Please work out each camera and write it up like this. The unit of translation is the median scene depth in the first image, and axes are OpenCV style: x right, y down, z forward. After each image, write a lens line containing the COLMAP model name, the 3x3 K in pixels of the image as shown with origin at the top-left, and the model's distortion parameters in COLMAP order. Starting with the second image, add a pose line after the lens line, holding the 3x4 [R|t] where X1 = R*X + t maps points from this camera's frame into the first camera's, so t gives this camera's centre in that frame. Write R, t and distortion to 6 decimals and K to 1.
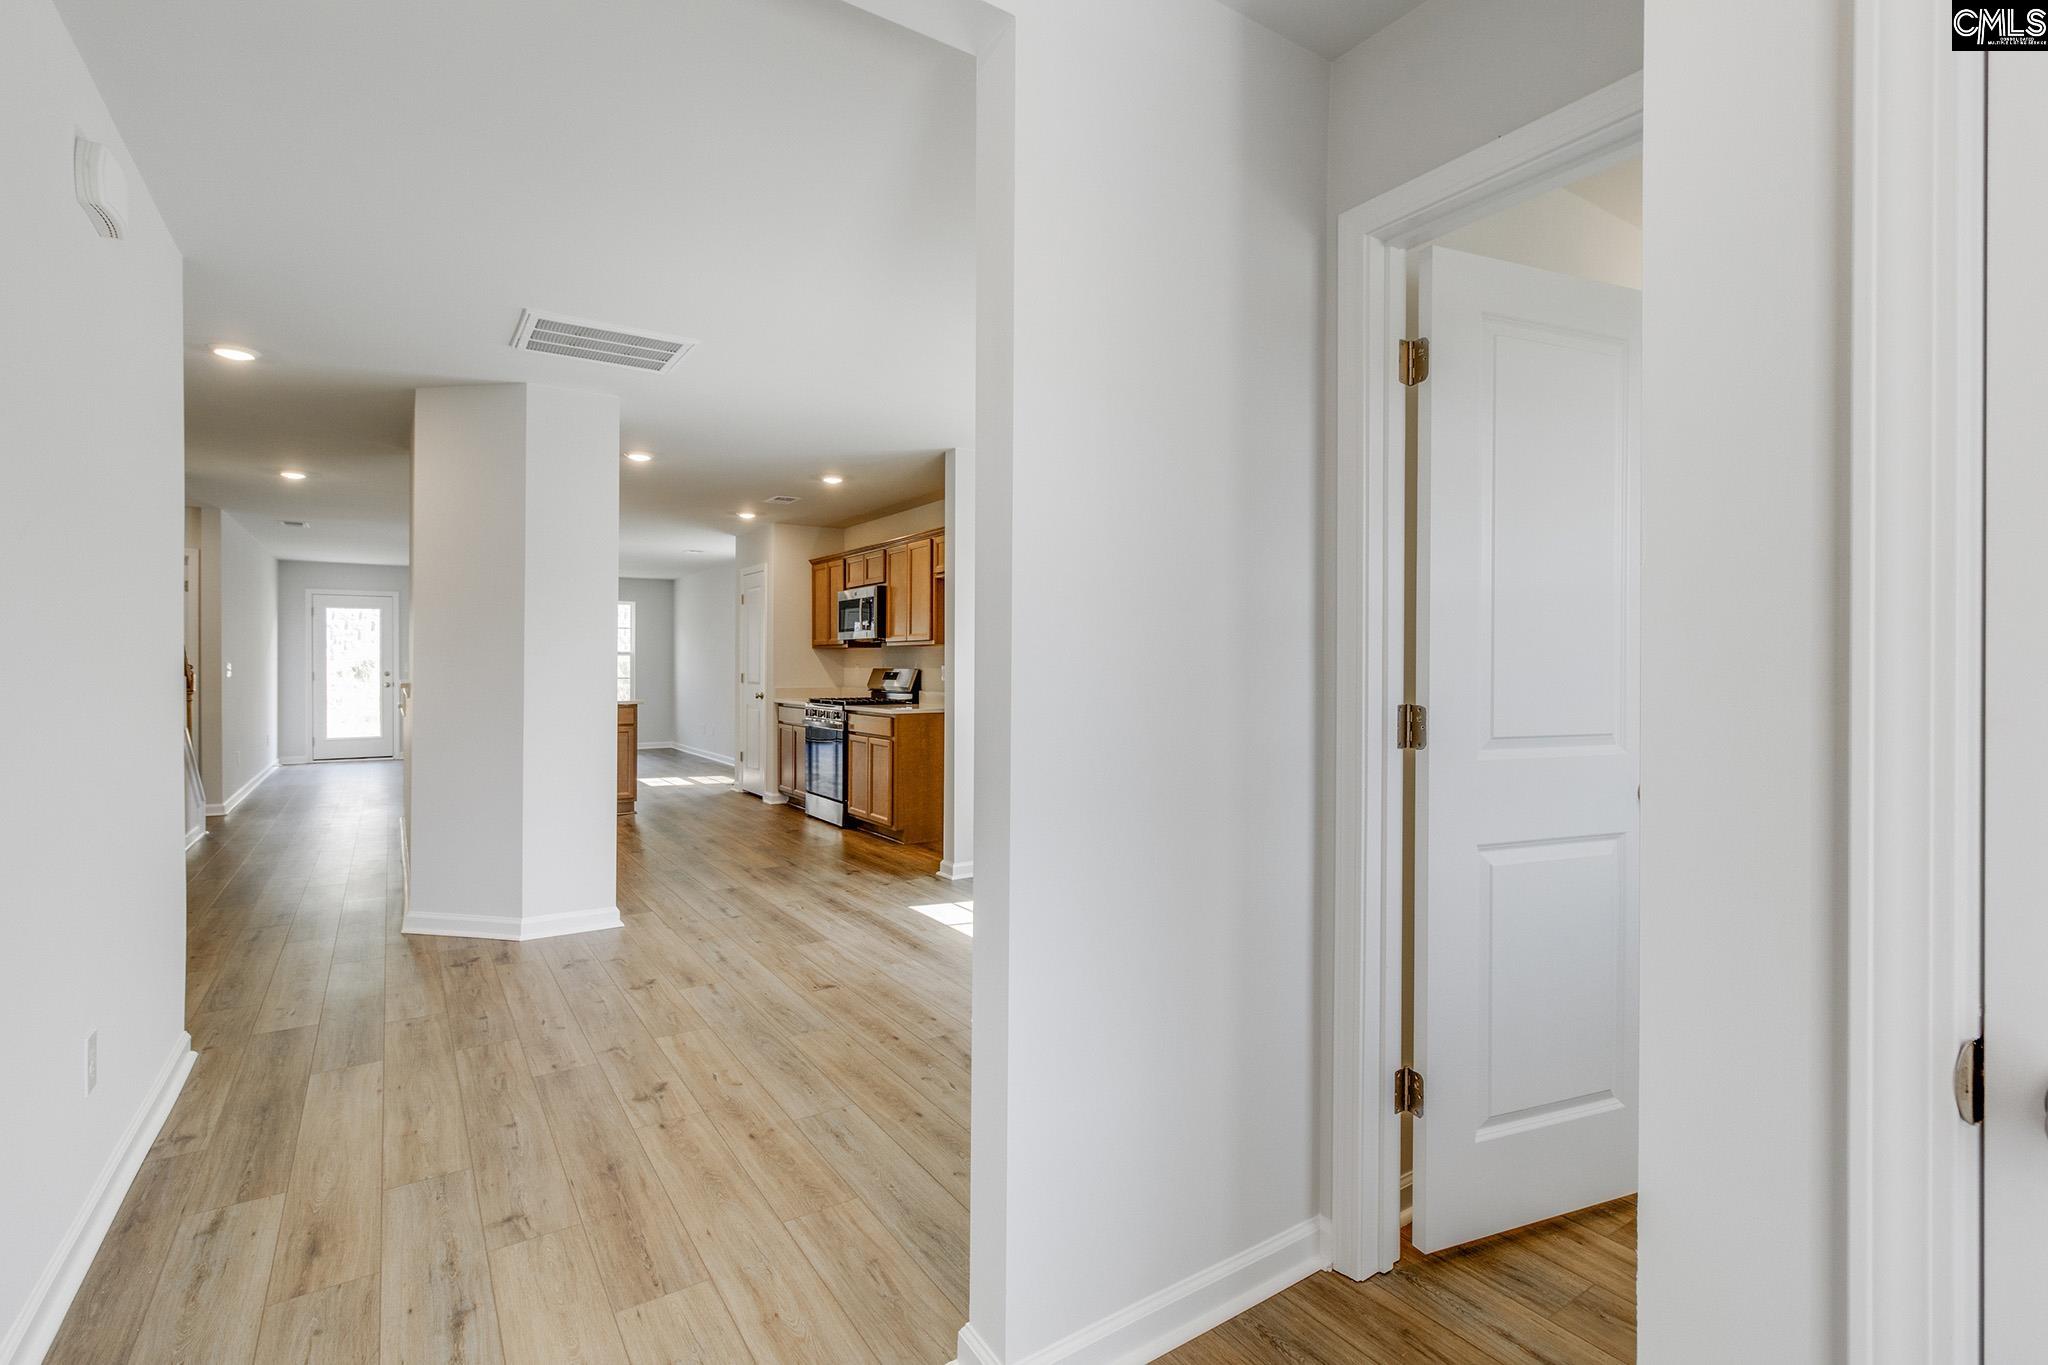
lens RADIAL K [[985.3, 0, 1005.5], [0, 985.3, 666.8], [0, 0, 1]] dist [0.032944, 0.000075]
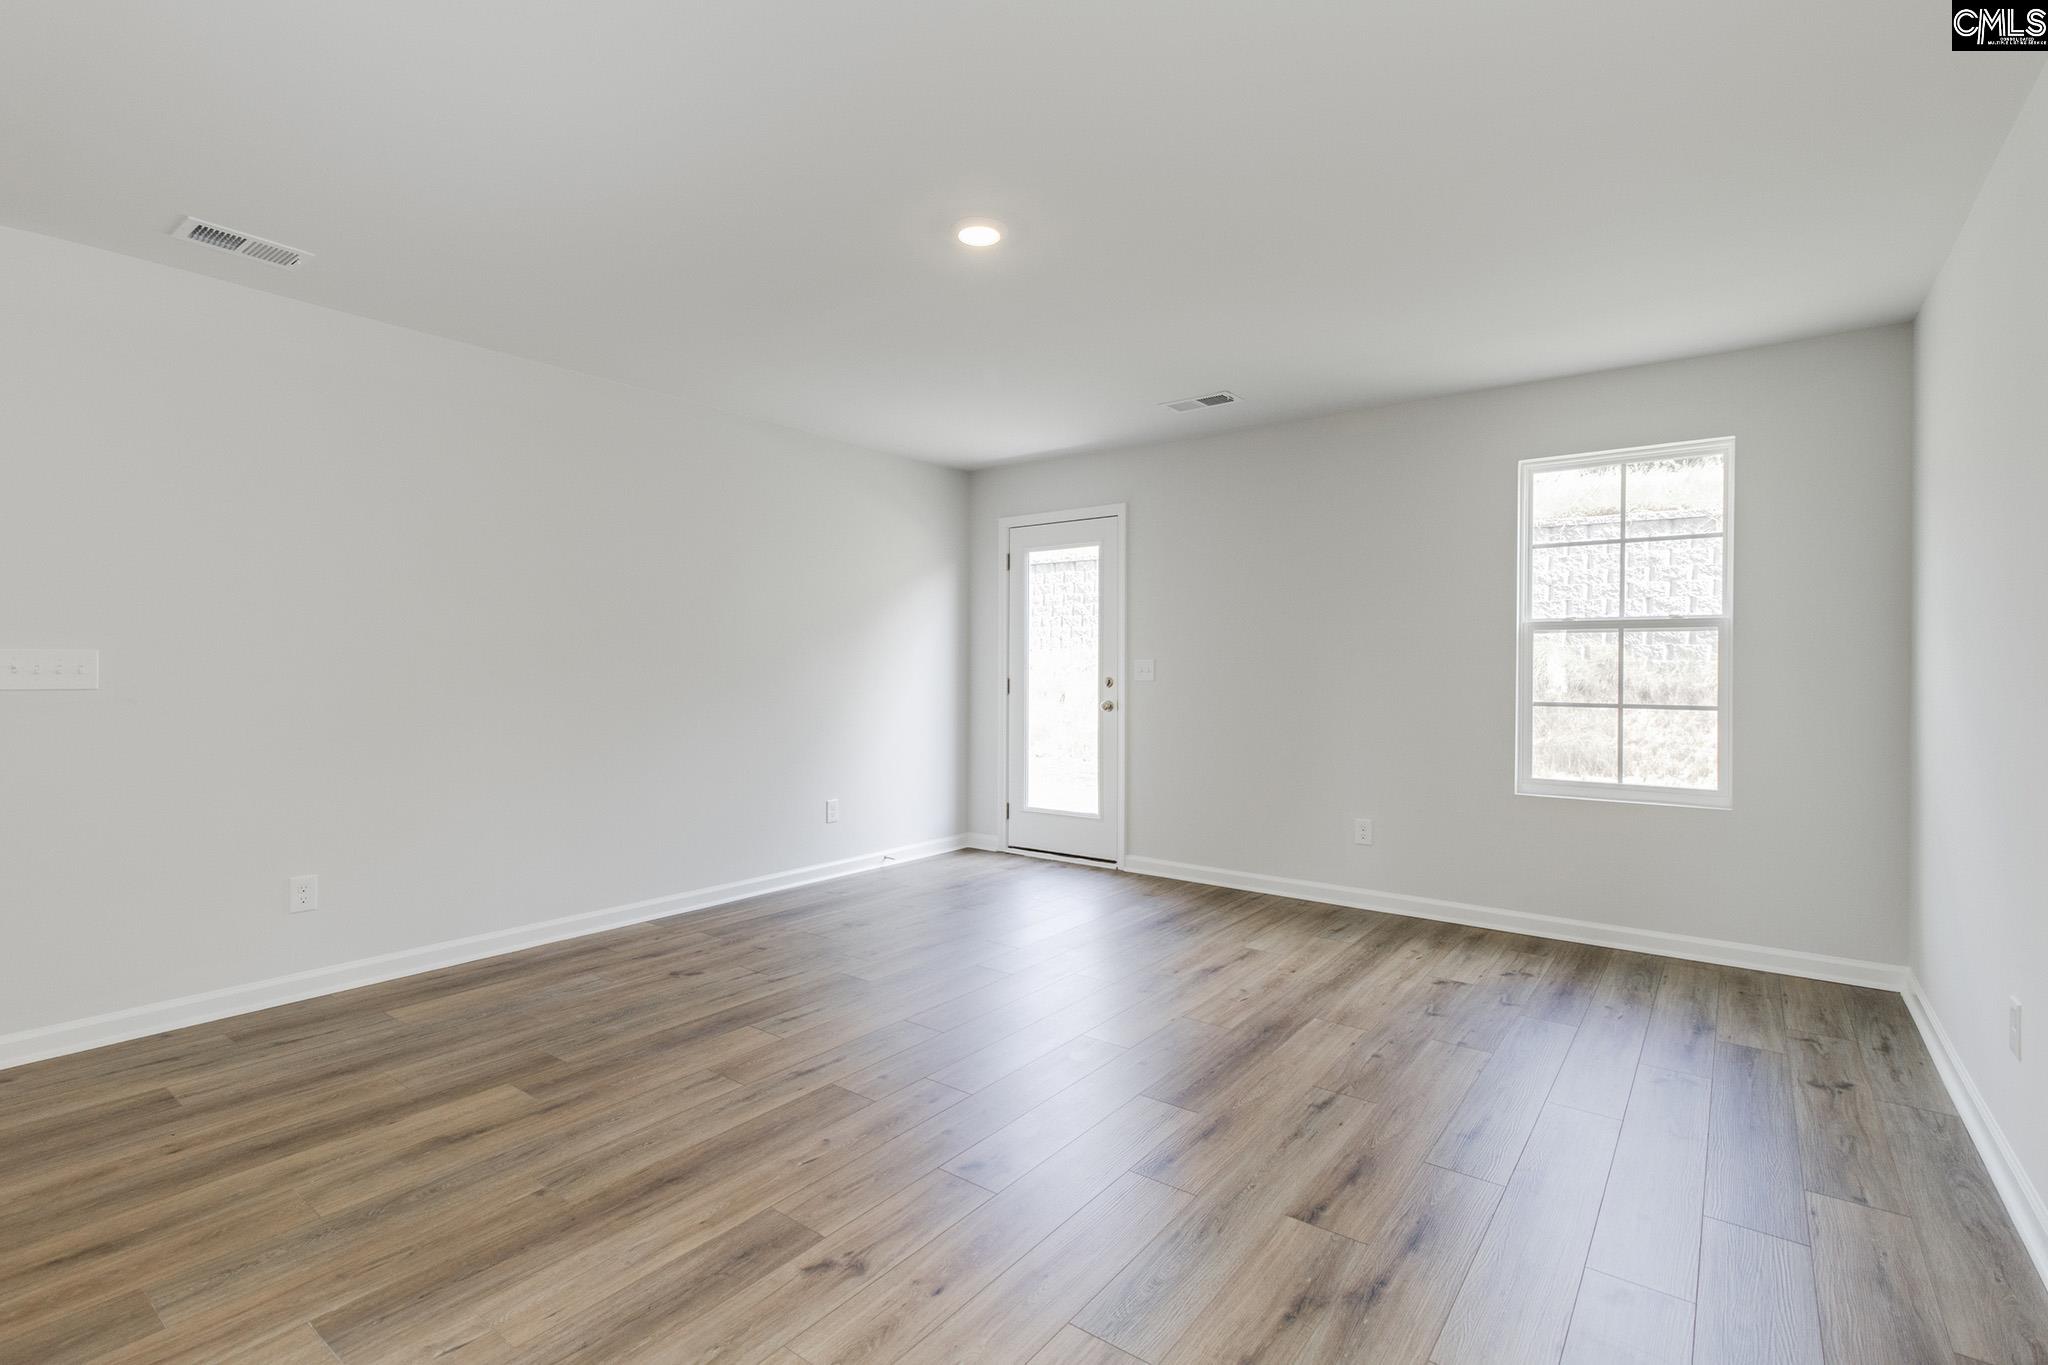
lens RADIAL K [[950.5, 0, 1023.8], [0, 950.5, 672.5], [0, 0, 1]] dist [0.003447, -0.000490]
pose [[0.357496, 0.005819, -0.933897, -0.318390], [-0.005600, 0.999976, 0.004087, 0.001273], [0.933898, 0.003768, 0.357520, 1.168880]]
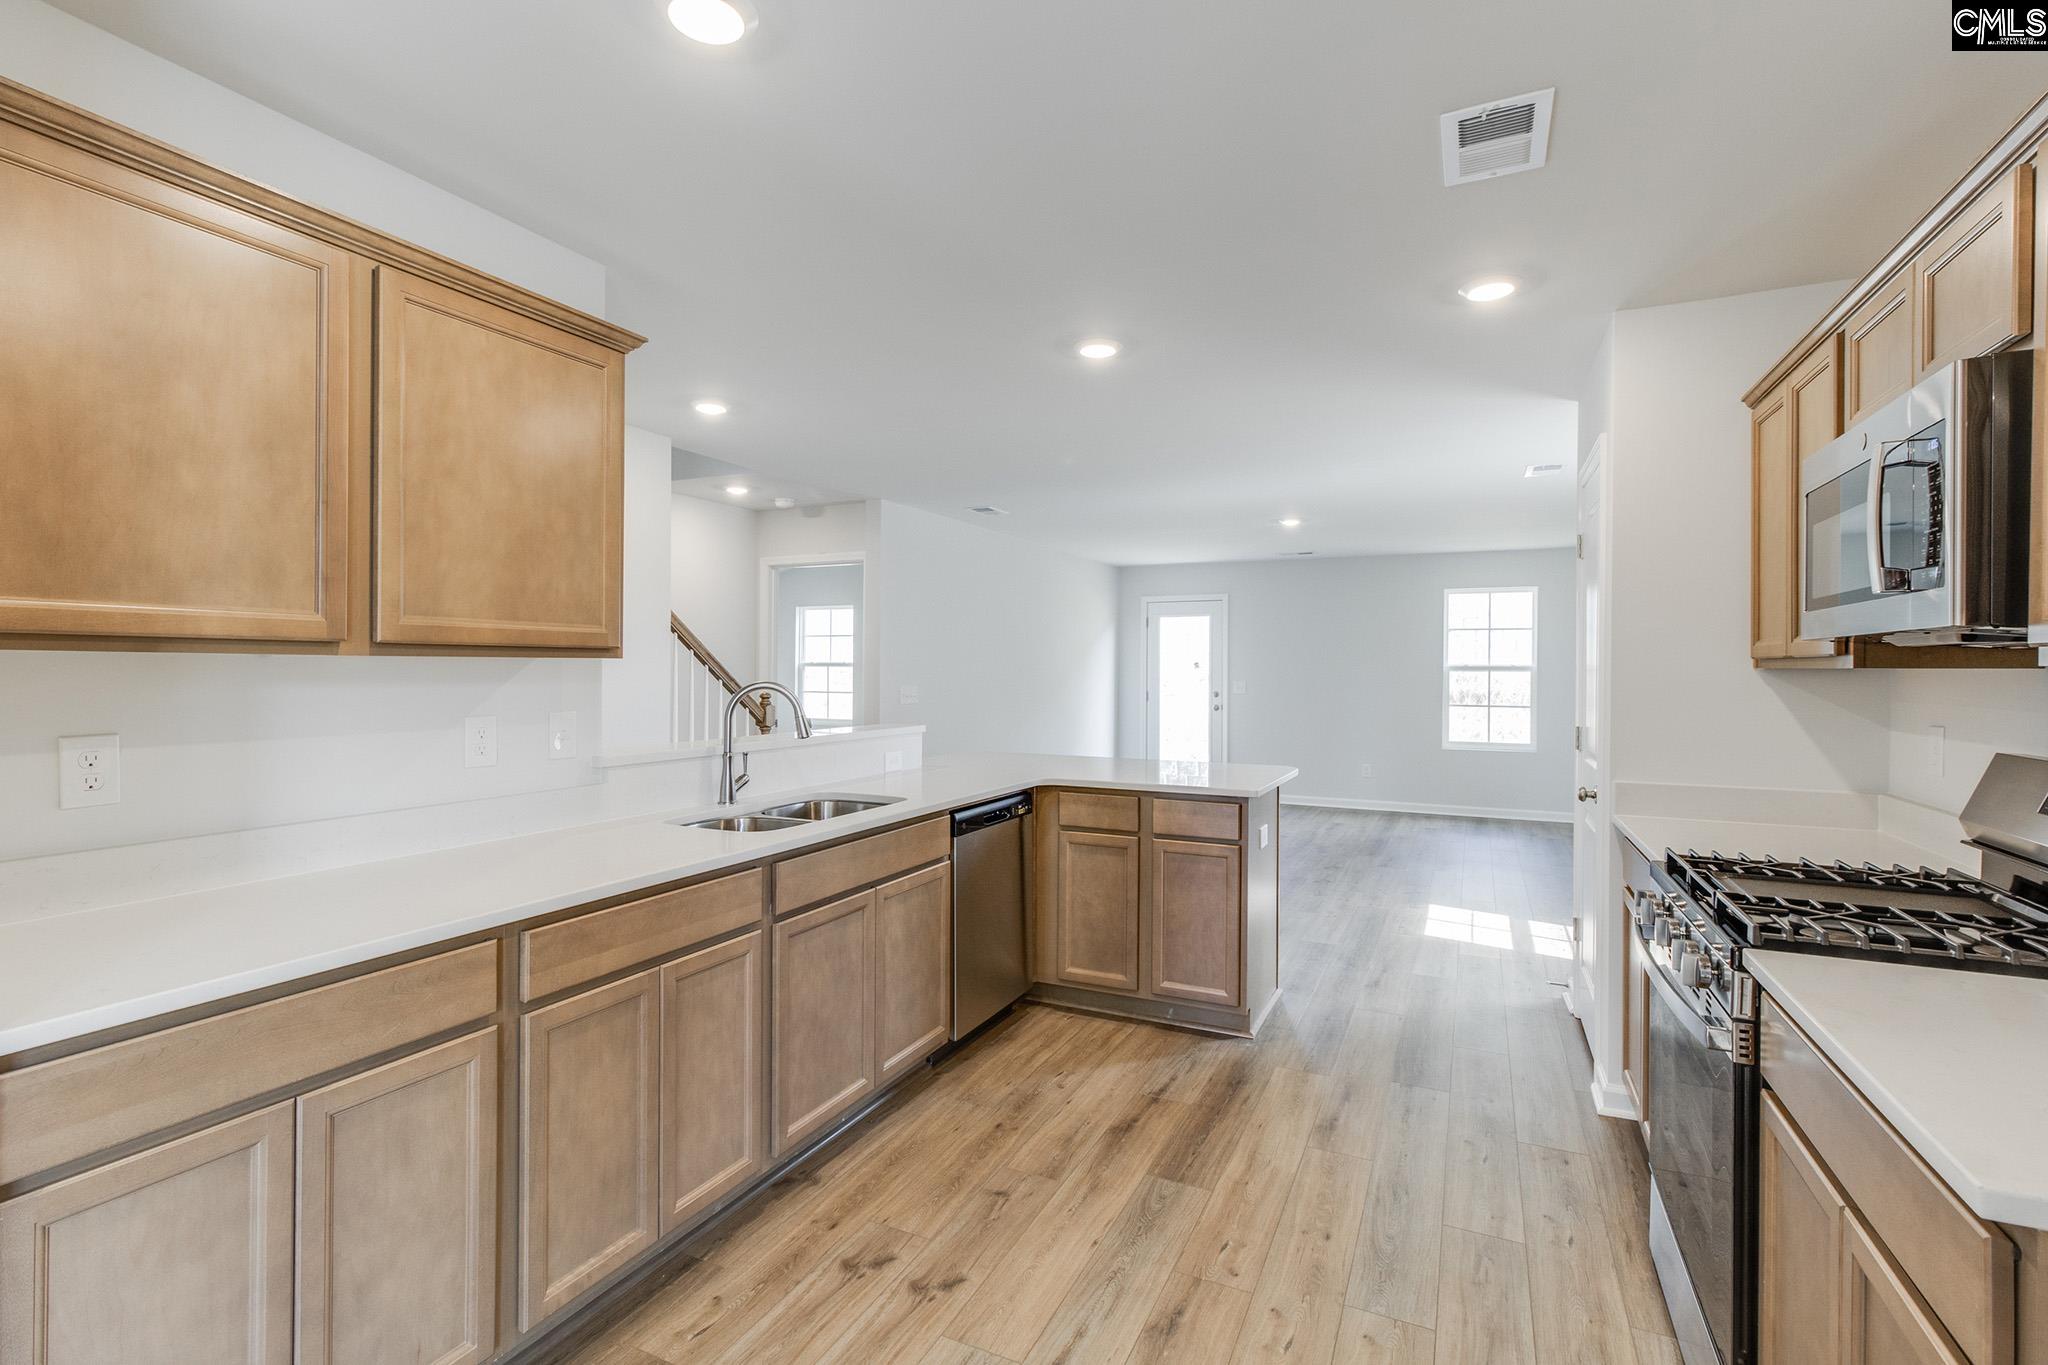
lens RADIAL K [[950.5, 0, 1024.7], [0, 950.5, 670.3], [0, 0, 1]] dist [0.003447, -0.000490]
pose [[0.538202, 0.002985, -0.842811, -0.062713], [-0.005860, 0.999983, -0.000201, -0.016896], [0.842796, 0.005047, 0.538210, 0.645748]]
